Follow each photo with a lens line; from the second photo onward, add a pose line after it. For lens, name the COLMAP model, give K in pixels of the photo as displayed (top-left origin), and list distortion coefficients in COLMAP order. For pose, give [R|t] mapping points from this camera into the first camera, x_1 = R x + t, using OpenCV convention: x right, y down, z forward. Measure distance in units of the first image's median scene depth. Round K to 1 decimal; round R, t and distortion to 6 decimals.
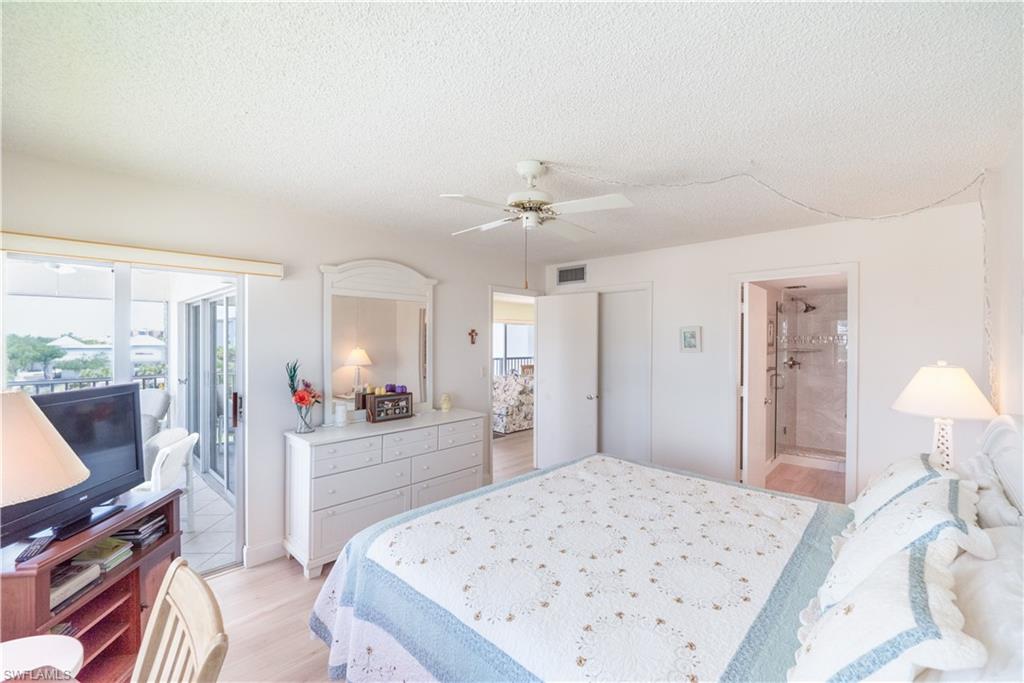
lens RADIAL K [[427.1, 0, 514.3], [0, 427.1, 348.1], [0, 0, 1]] dist [-0.000489, -0.000086]
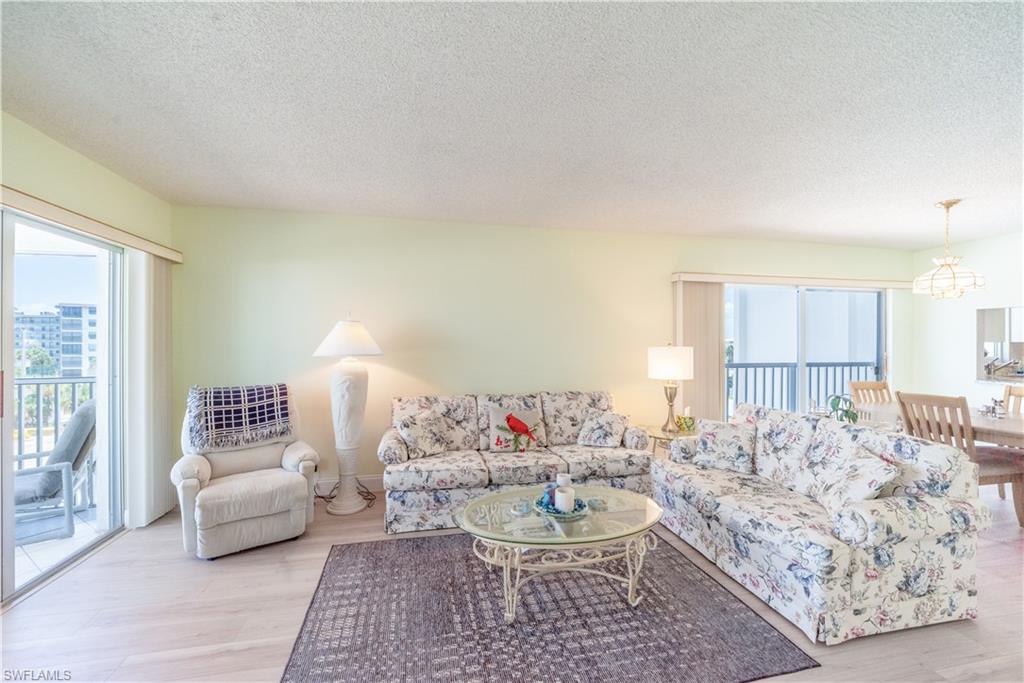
lens RADIAL K [[427.1, 0, 514.3], [0, 427.1, 348.1], [0, 0, 1]] dist [-0.000489, -0.000086]
pose [[0.825232, 0.004062, -0.564780, -0.027550], [-0.006167, 0.999979, -0.001818, 0.013653], [0.564761, 0.004983, 0.825240, 0.644981]]
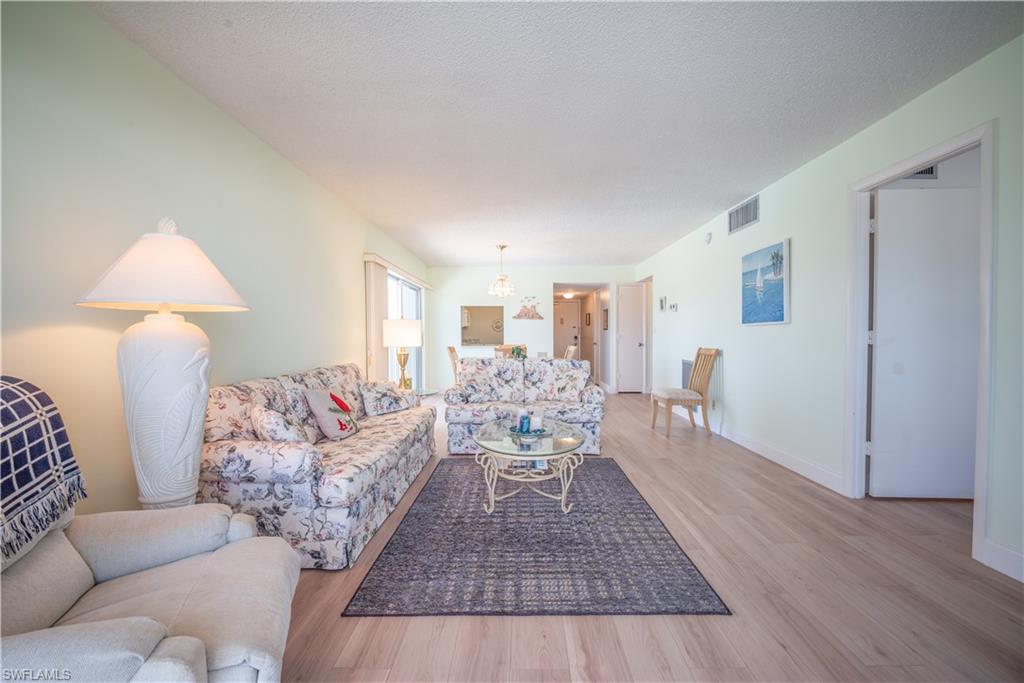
lens RADIAL K [[427.1, 0, 514.3], [0, 427.1, 348.1], [0, 0, 1]] dist [-0.000489, -0.000086]
pose [[0.732832, -0.027167, 0.679867, -0.476249], [0.020817, 0.999630, 0.017506, 0.044867], [-0.680091, 0.001324, 0.733126, 0.636725]]
